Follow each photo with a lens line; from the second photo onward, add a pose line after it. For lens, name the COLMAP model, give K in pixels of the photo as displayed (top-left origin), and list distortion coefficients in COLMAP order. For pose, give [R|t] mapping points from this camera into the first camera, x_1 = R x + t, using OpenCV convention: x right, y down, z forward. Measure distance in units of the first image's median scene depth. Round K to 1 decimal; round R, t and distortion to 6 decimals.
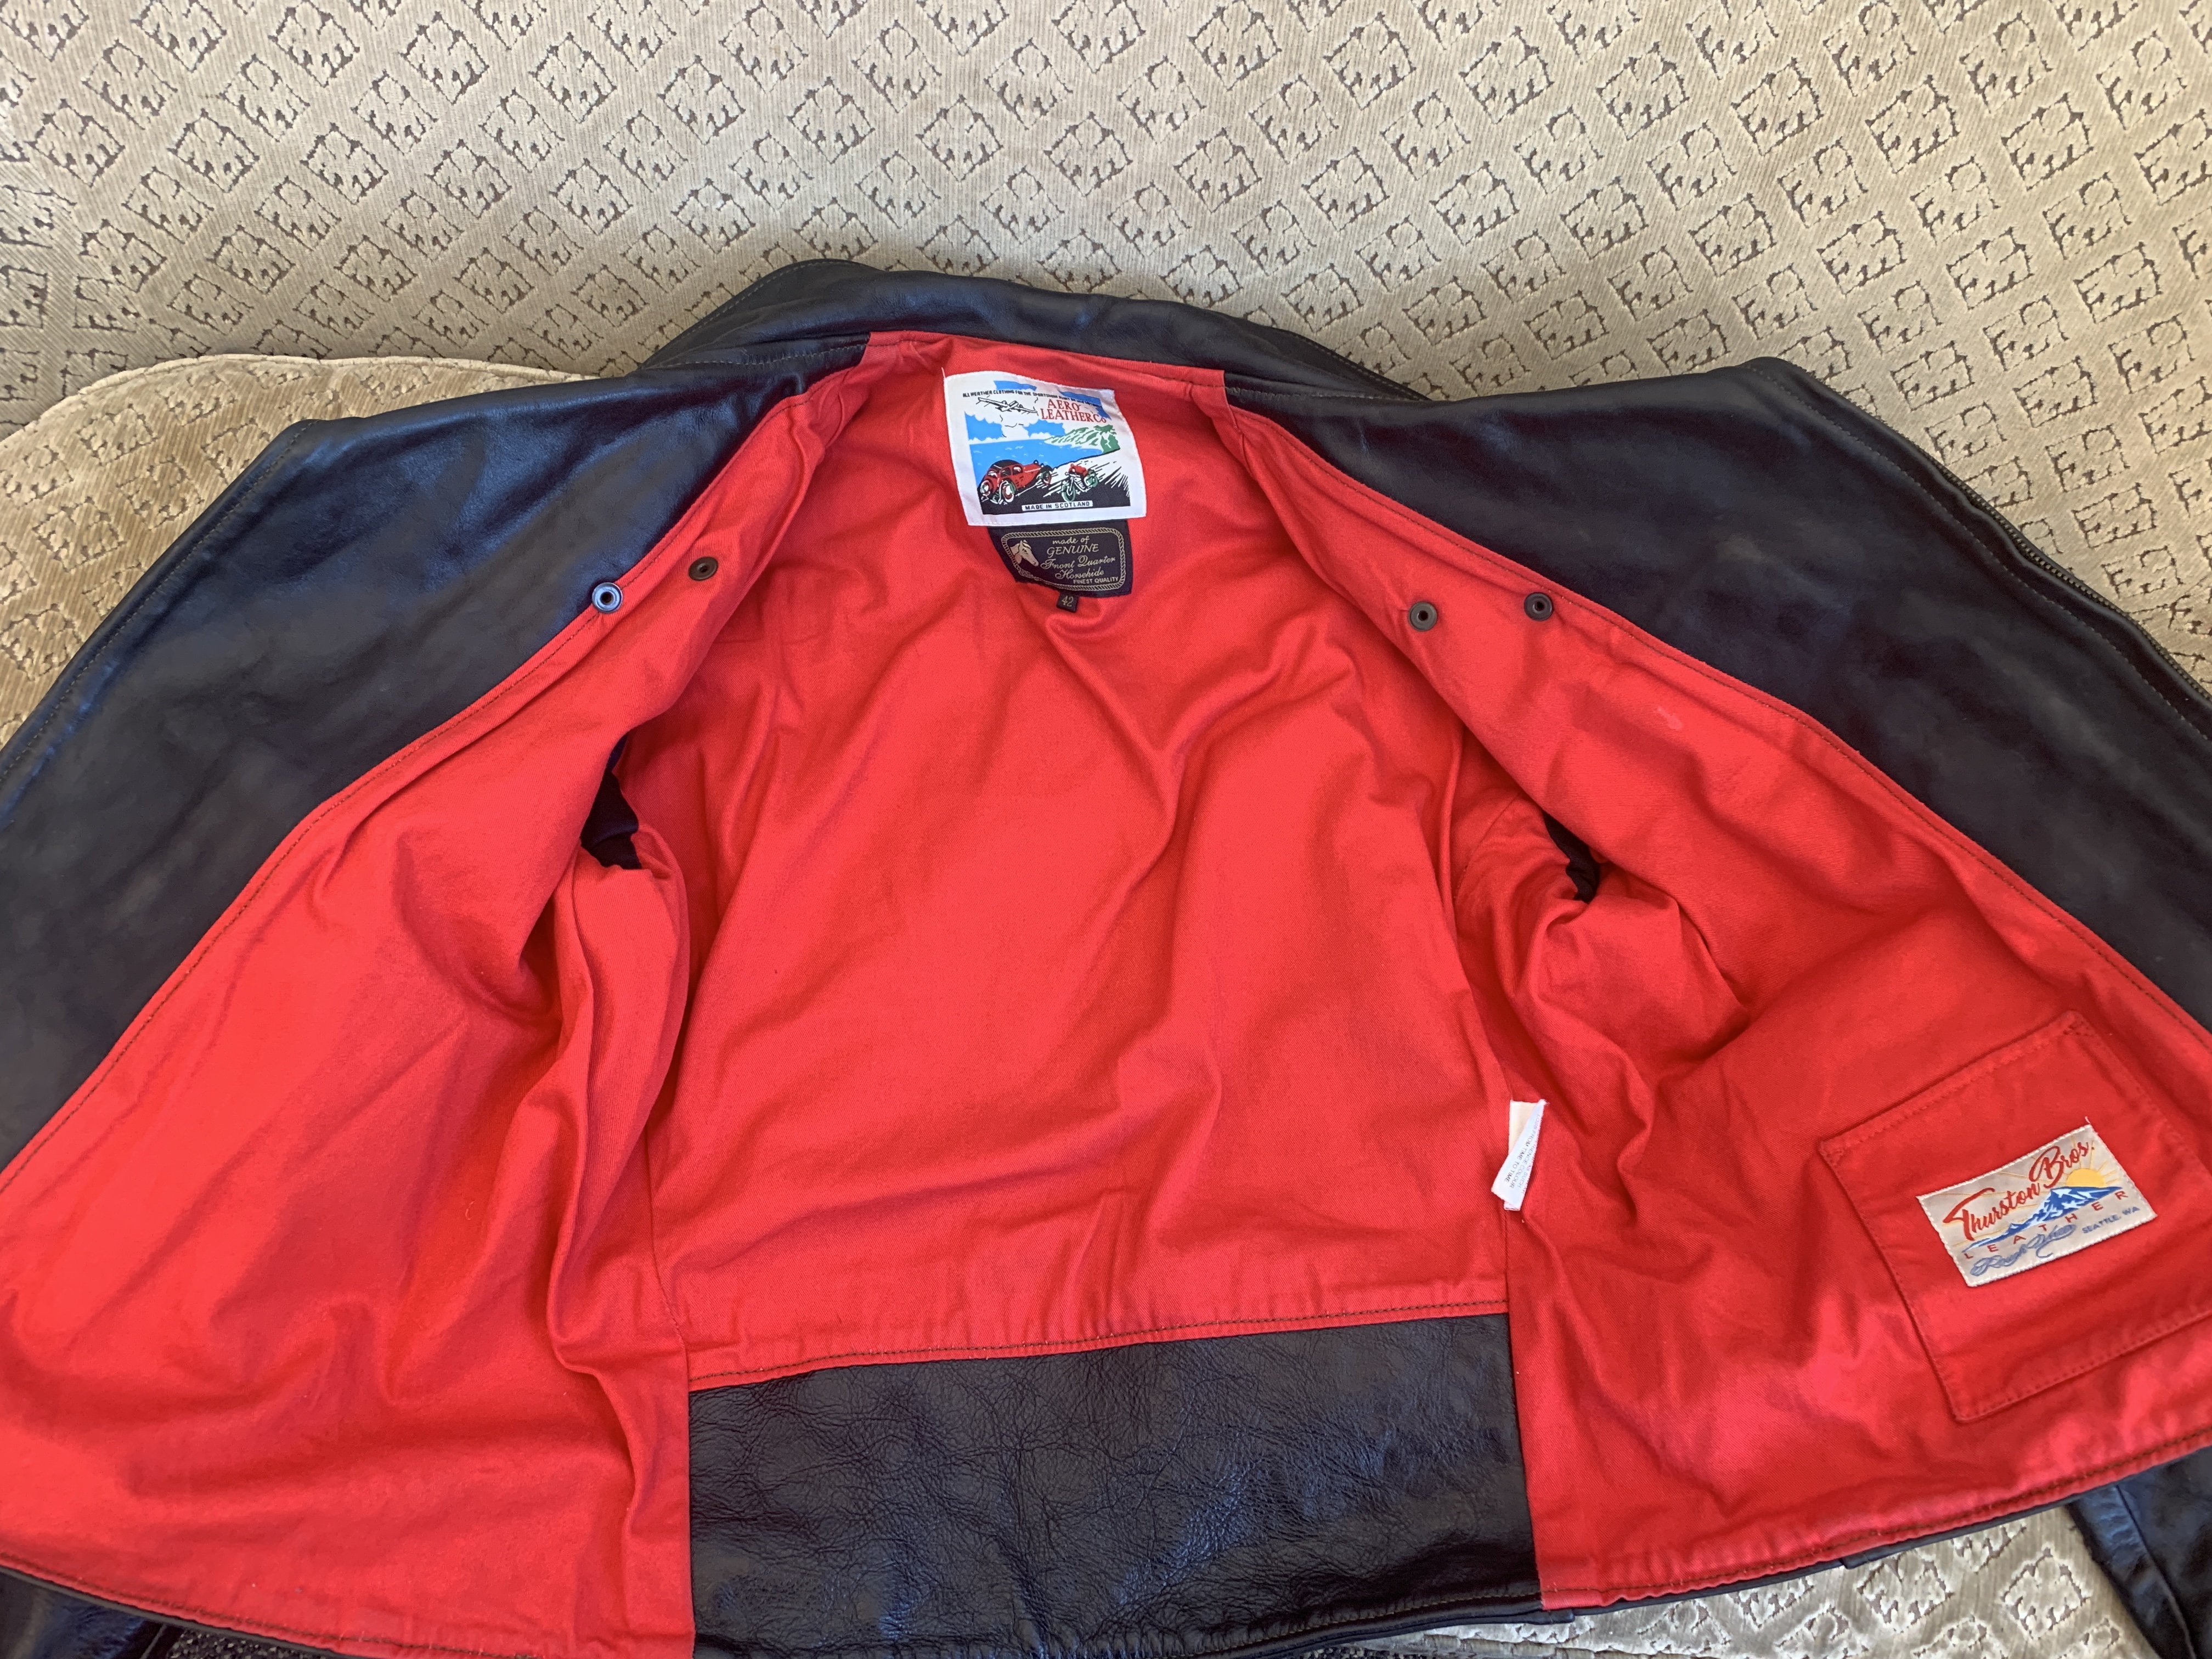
lens RADIAL K [[1643.8, 0, 1101.7], [0, 1643.8, 822.0], [0, 0, 1]] dist [0.012087, -0.008986]
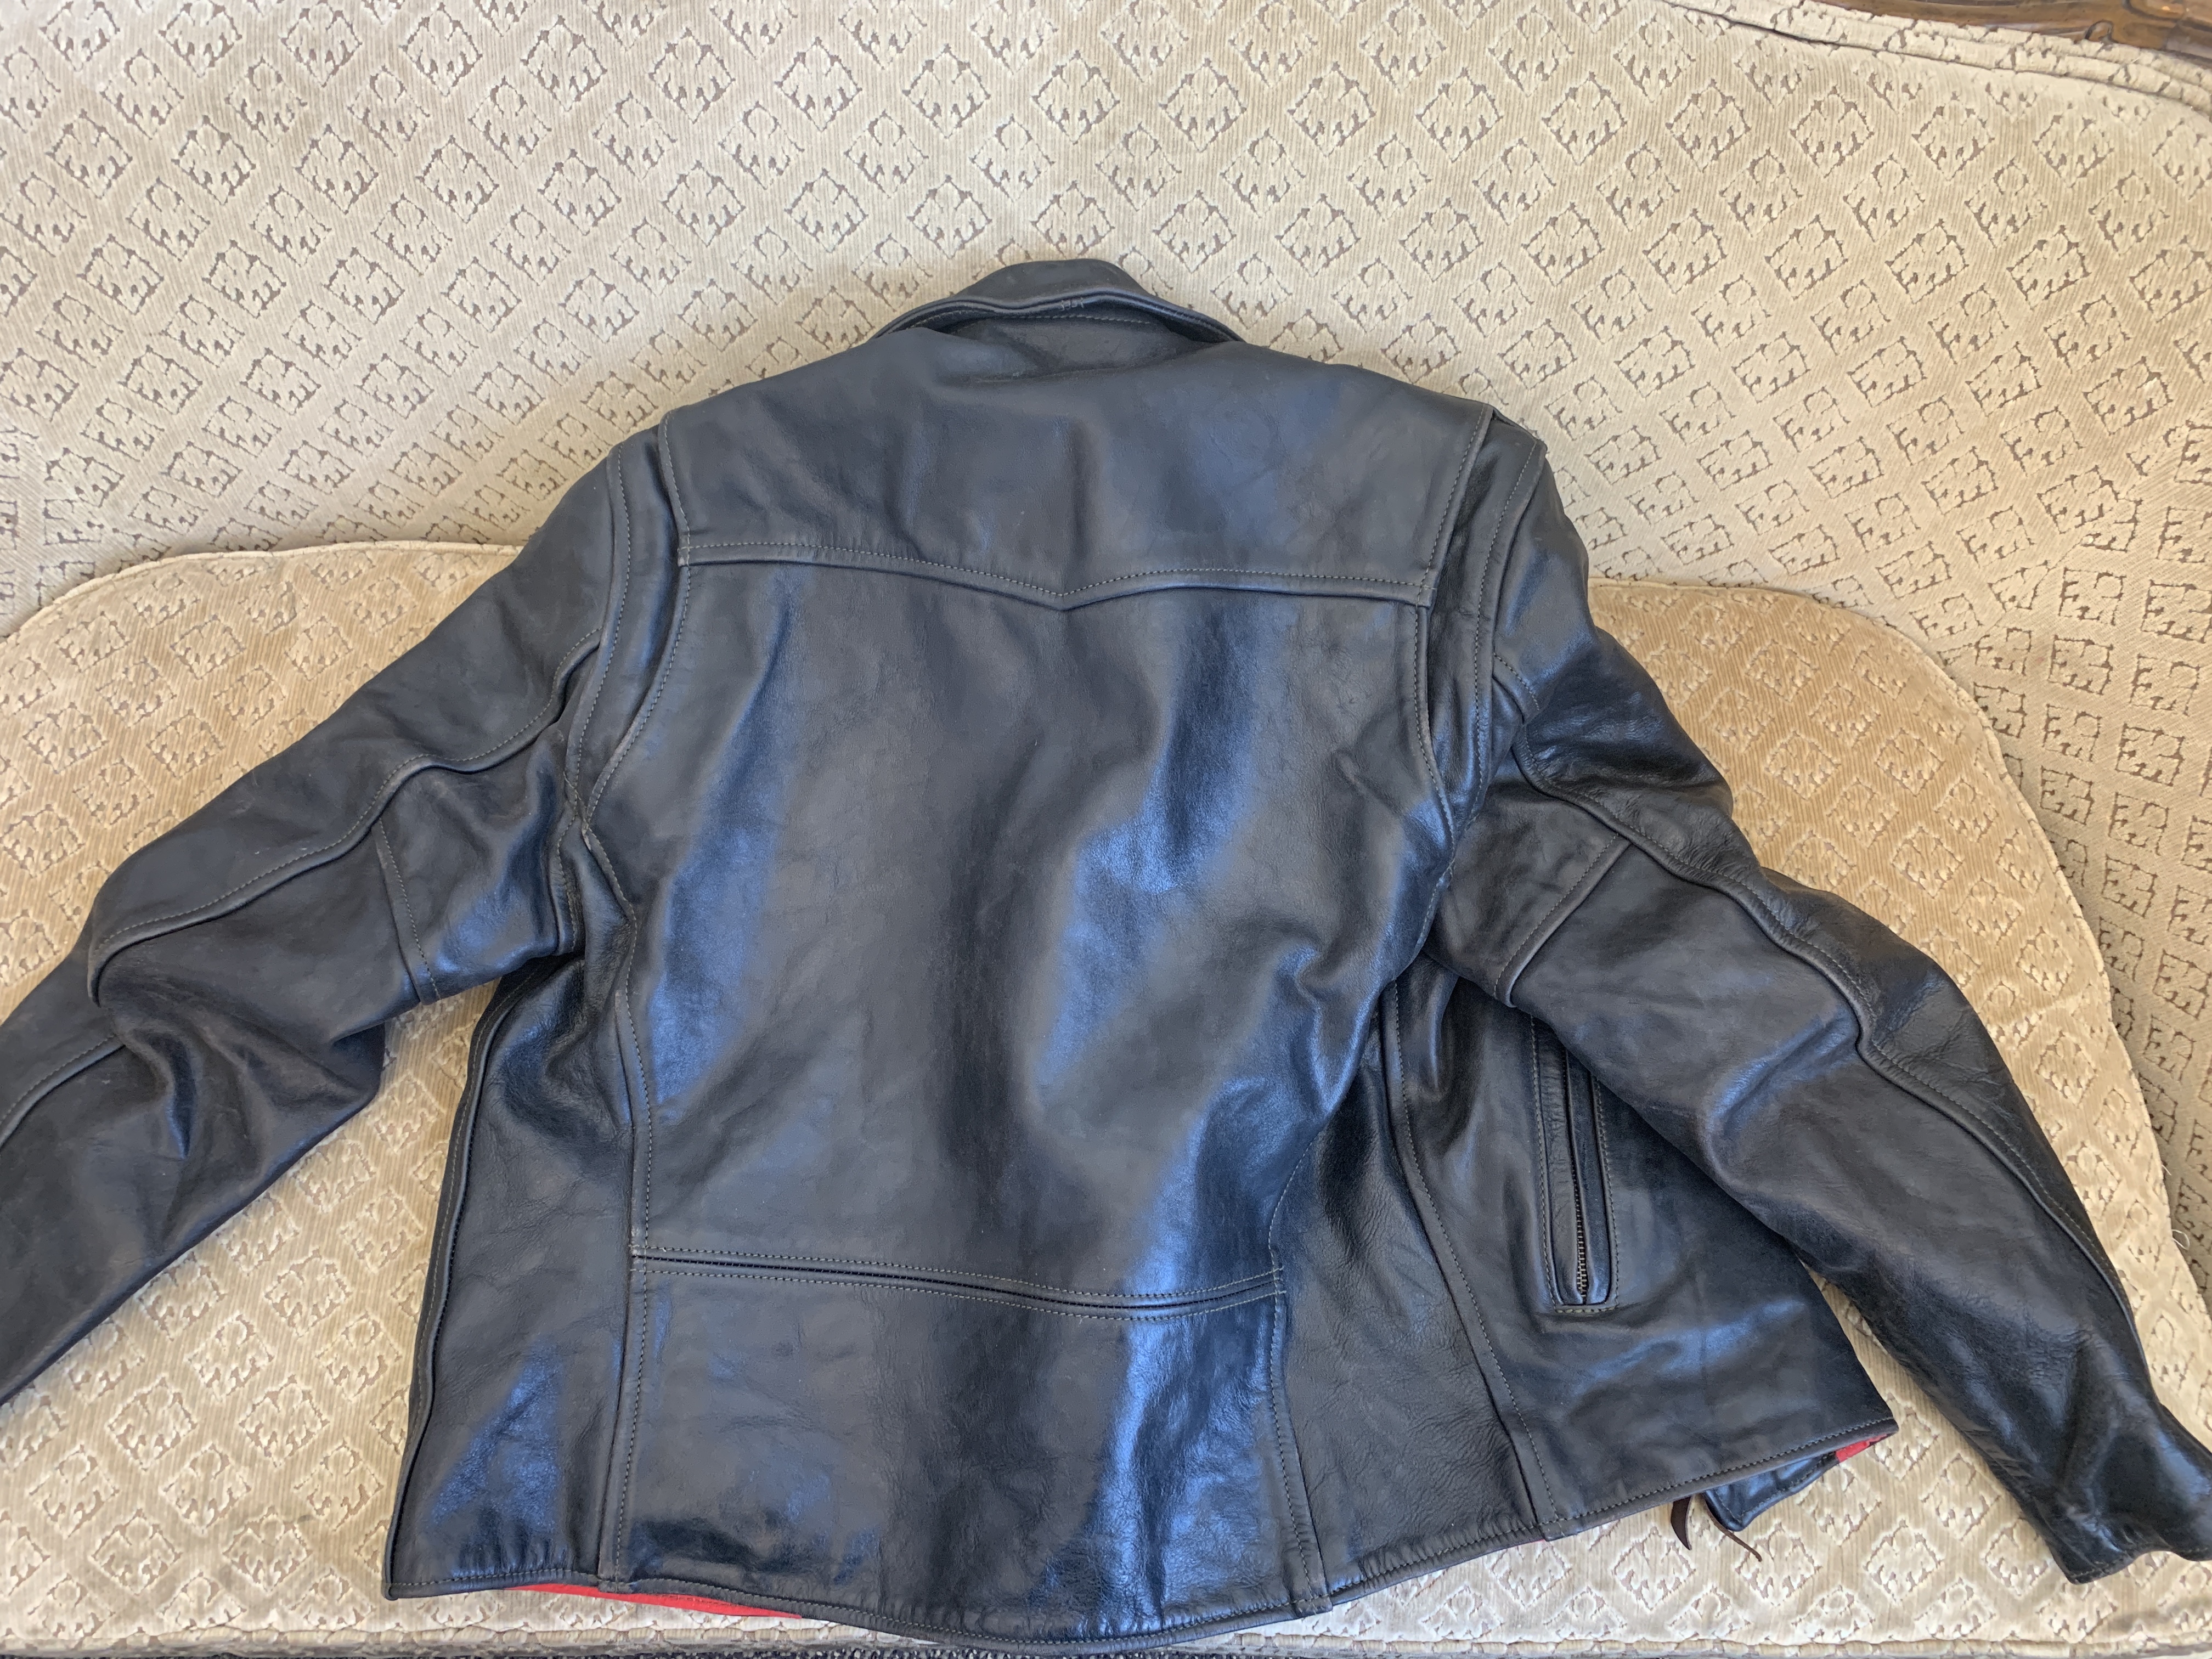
lens RADIAL K [[1648.3, 0, 1100.4], [0, 1648.3, 815.6], [0, 0, 1]] dist [0.000762, 0.008538]
pose [[0.996854, -0.079075, 0.005323, 0.058945], [0.079088, 0.996865, -0.002402, -0.067887], [-0.005116, 0.002815, 0.999983, -0.105380]]
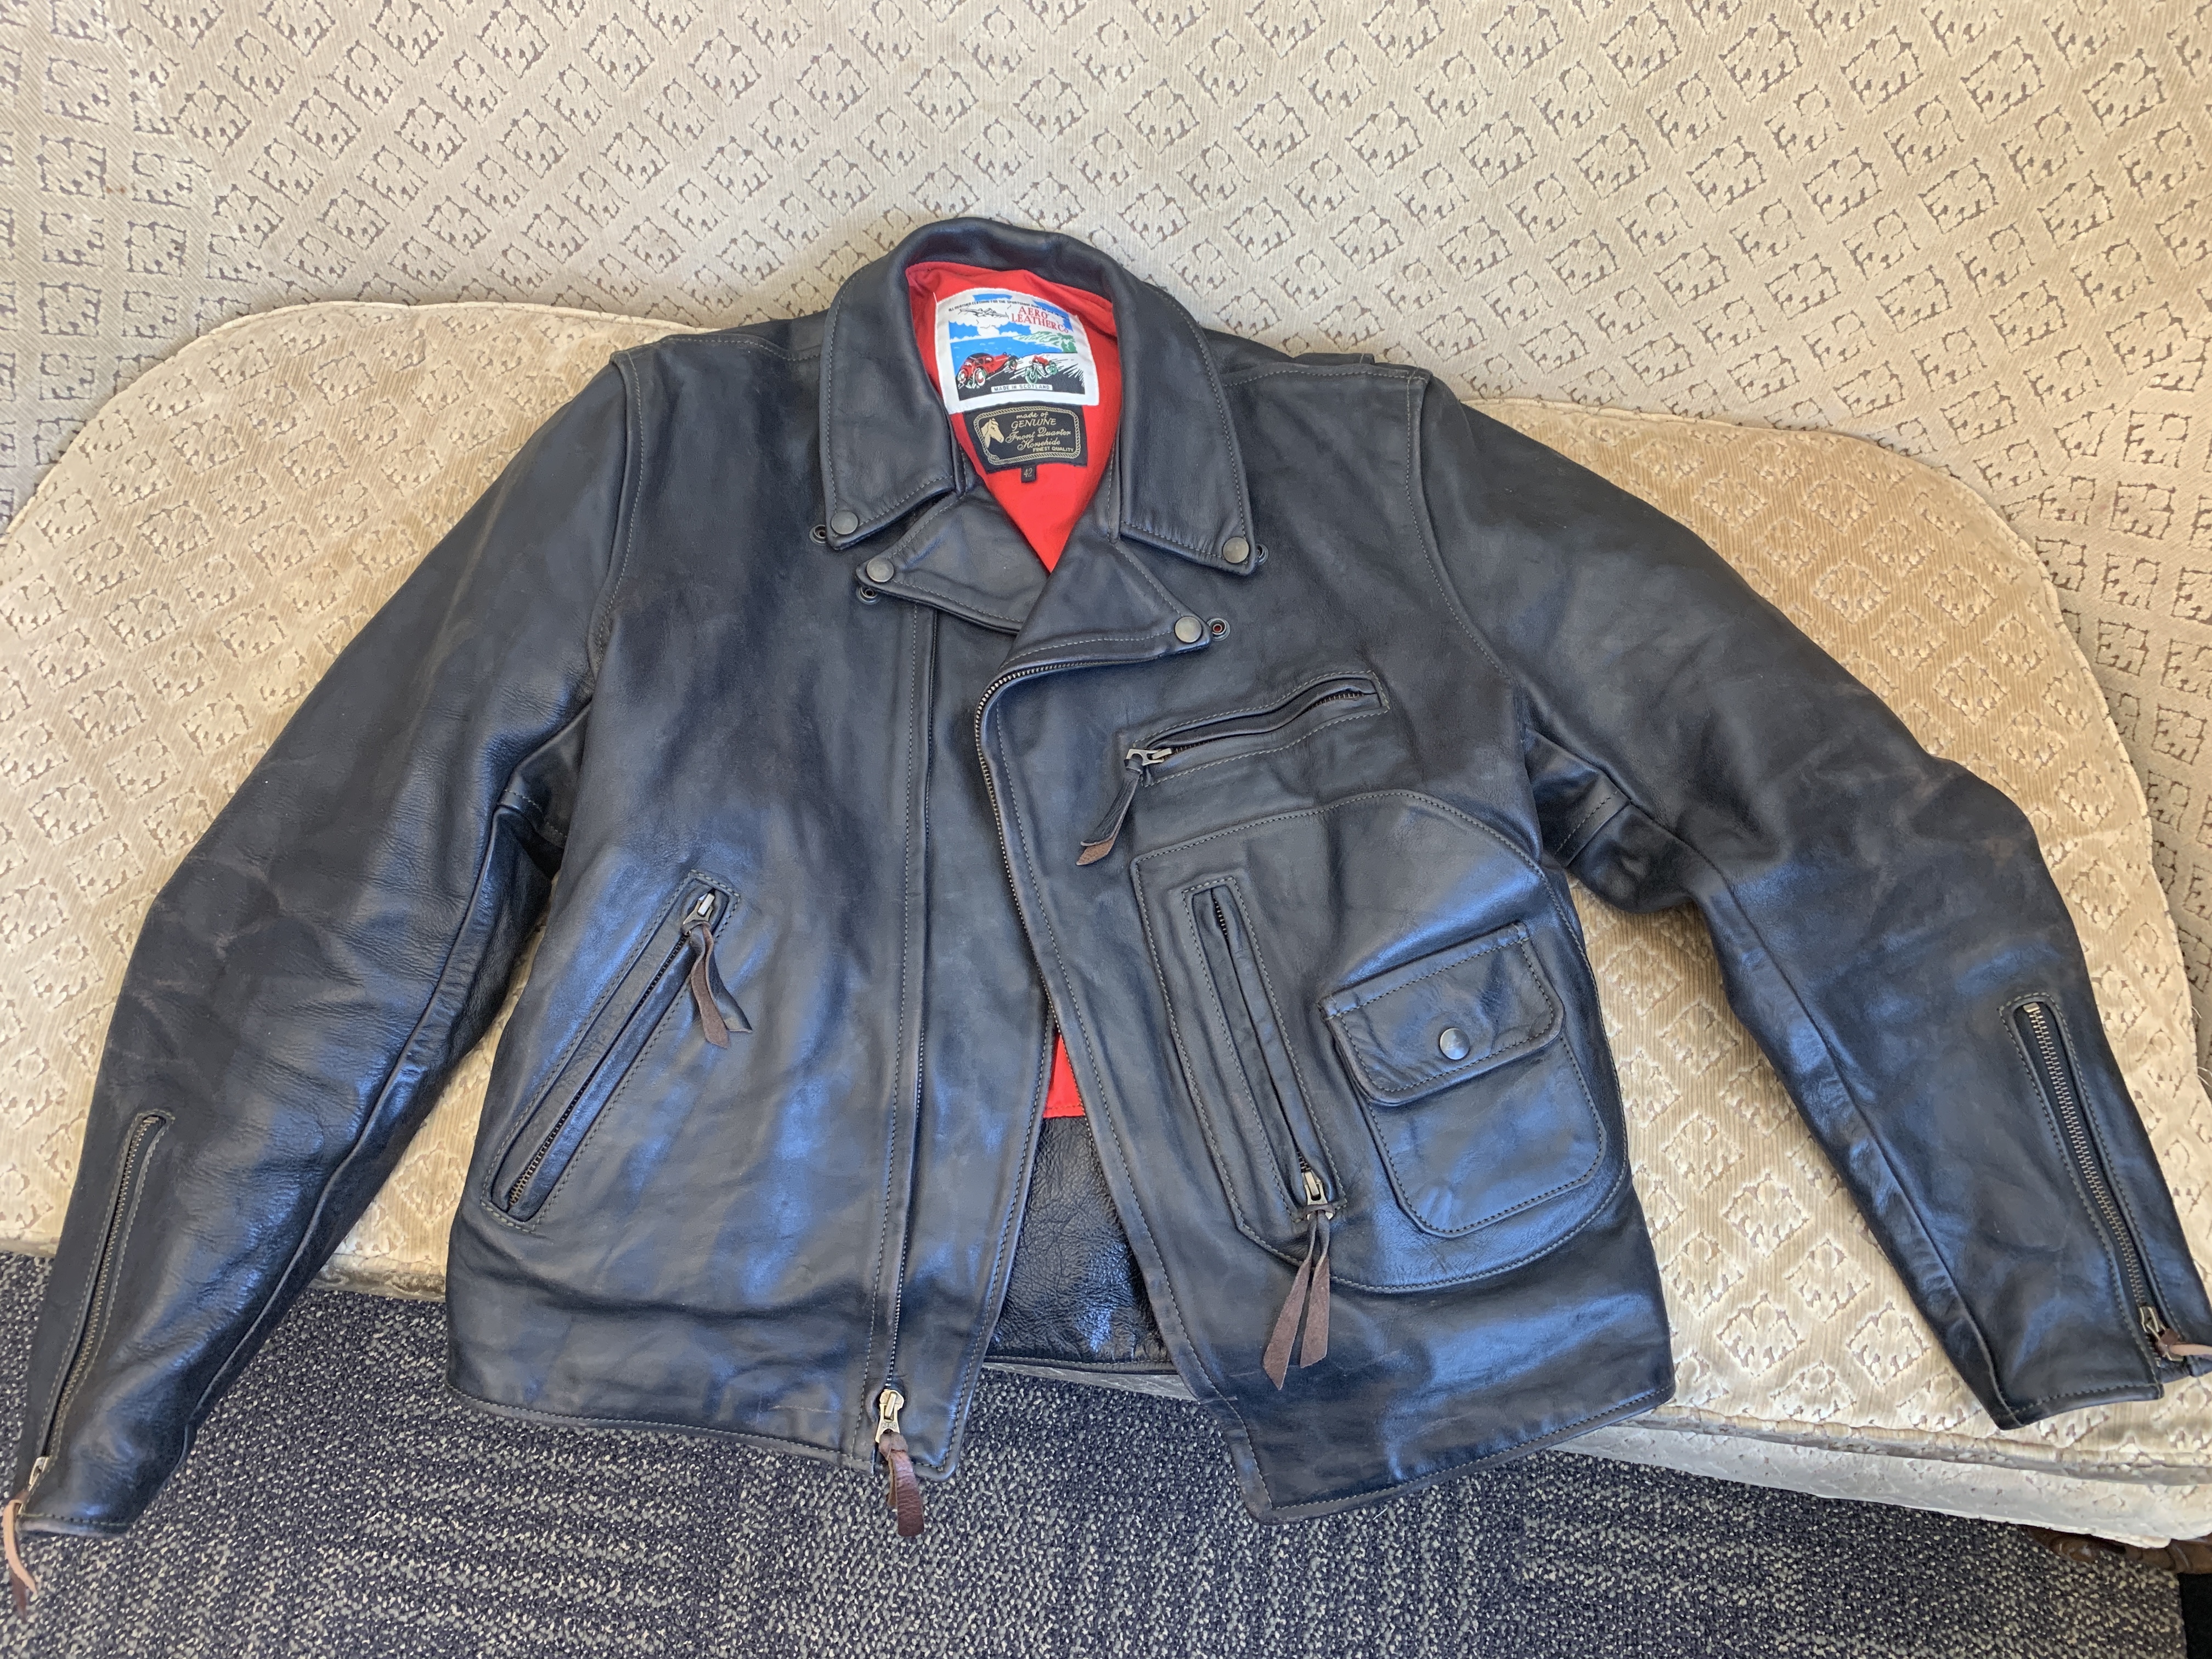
lens RADIAL K [[1644.7, 0, 1106.0], [0, 1644.7, 829.5], [0, 0, 1]] dist [0.006924, 0.000140]
pose [[0.998429, 0.001172, -0.056024, 0.096437], [-0.003383, 0.999218, -0.039393, 0.152457], [0.055934, 0.039521, 0.997652, -0.141580]]
